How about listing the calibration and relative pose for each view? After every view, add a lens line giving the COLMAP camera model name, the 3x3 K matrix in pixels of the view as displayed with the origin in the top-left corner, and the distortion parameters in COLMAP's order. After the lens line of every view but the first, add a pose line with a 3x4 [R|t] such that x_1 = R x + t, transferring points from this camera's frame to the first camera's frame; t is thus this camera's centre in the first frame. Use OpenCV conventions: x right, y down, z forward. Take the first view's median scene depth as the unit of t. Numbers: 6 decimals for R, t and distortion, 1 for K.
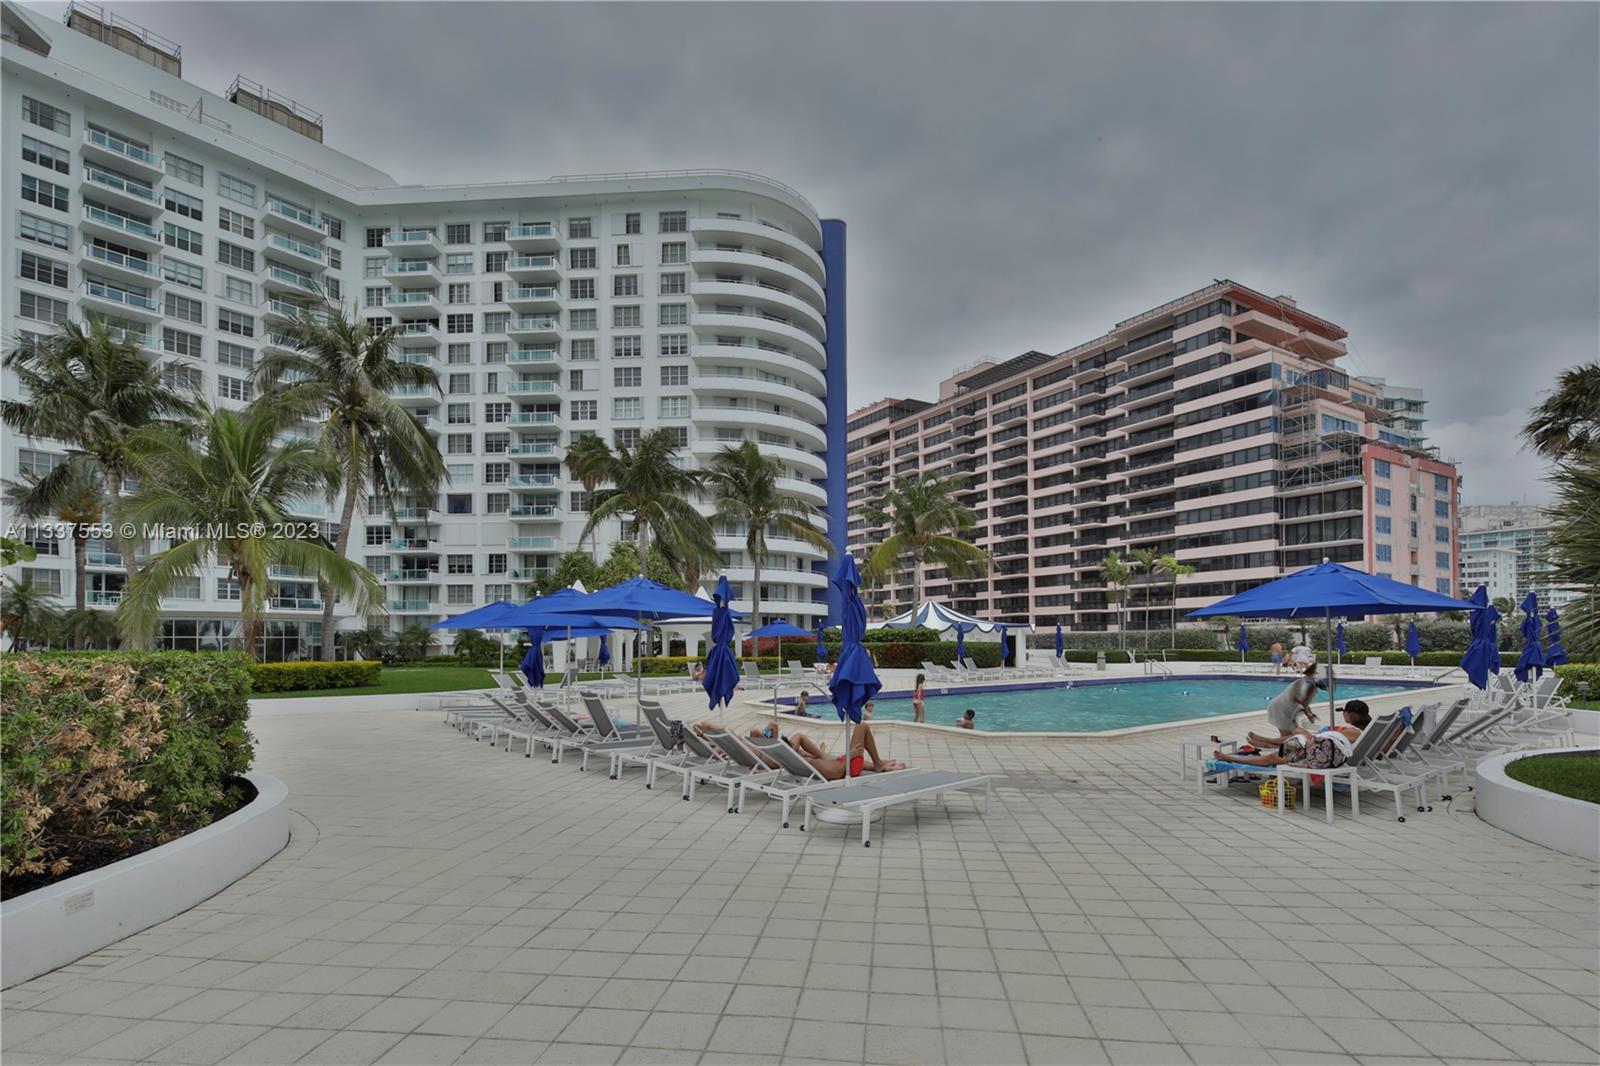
lens RADIAL K [[777.6, 0, 804.2], [0, 777.6, 638.9], [0, 0, 1]] dist [0.000355, -0.000596]
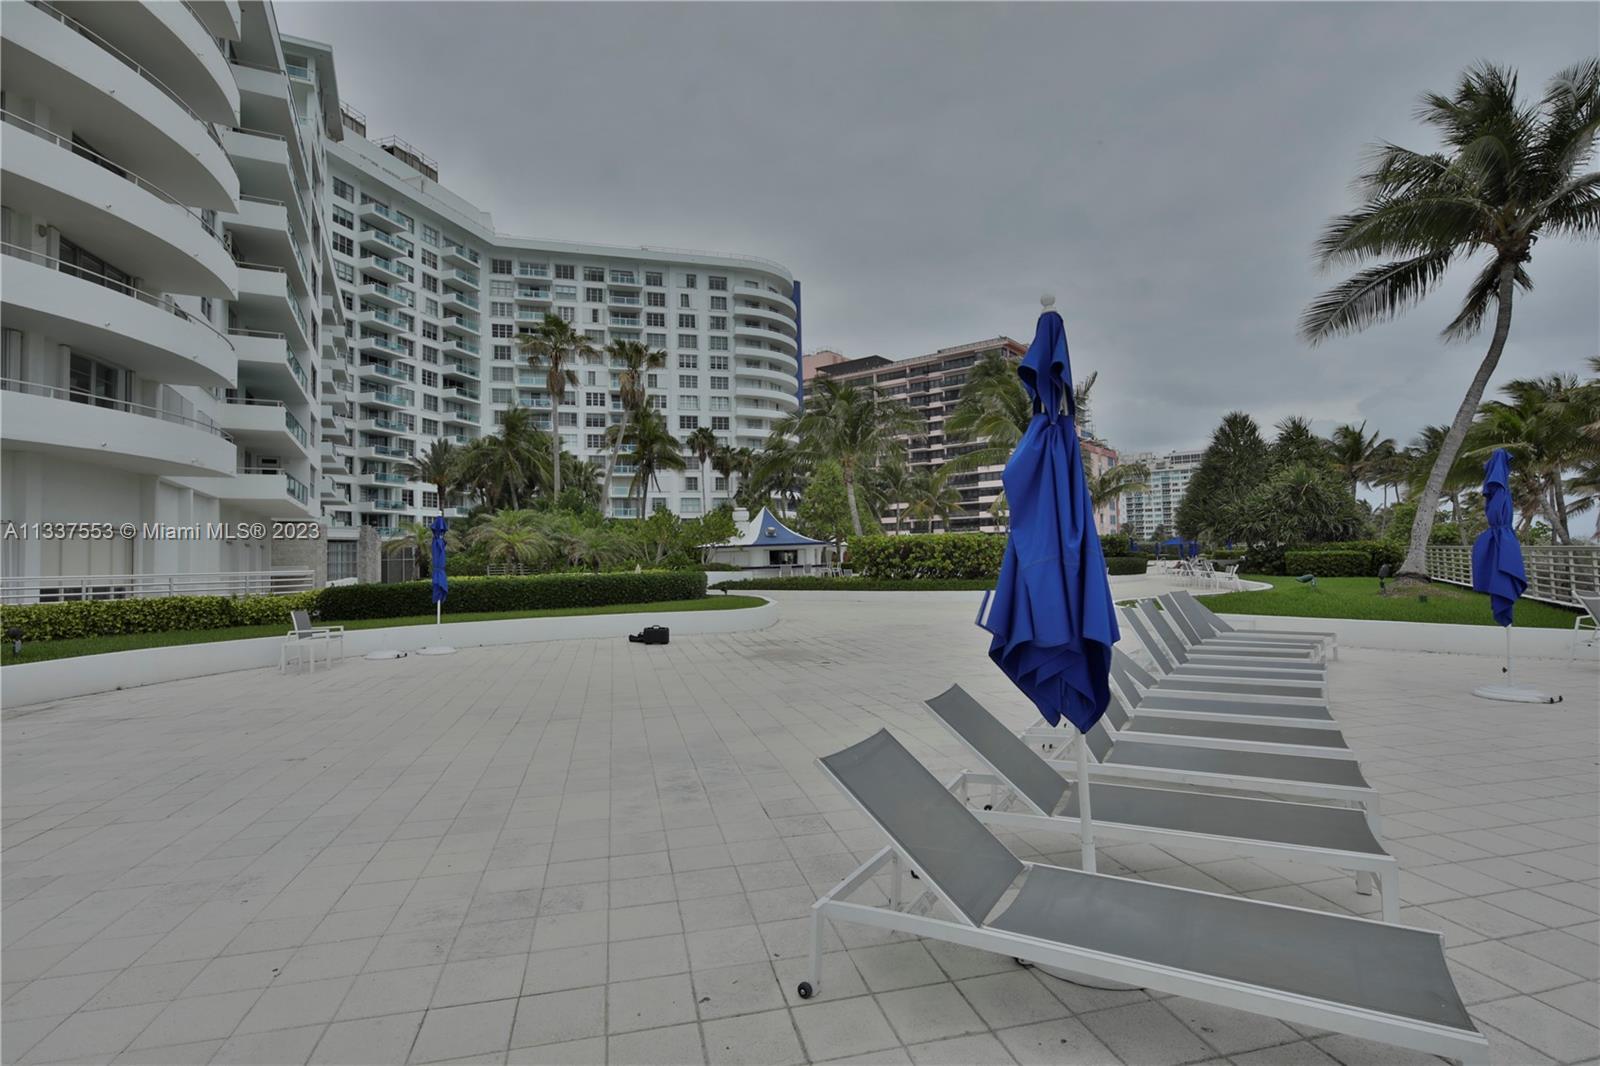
lens RADIAL K [[782.3, 0, 800.0], [0, 782.3, 533.0], [0, 0, 1]] dist [0.000236, -0.000882]
pose [[0.932218, -0.005495, 0.361855, -0.570082], [0.015586, 0.999567, -0.024972, -0.003468], [-0.361560, 0.028919, 0.931900, -0.473947]]
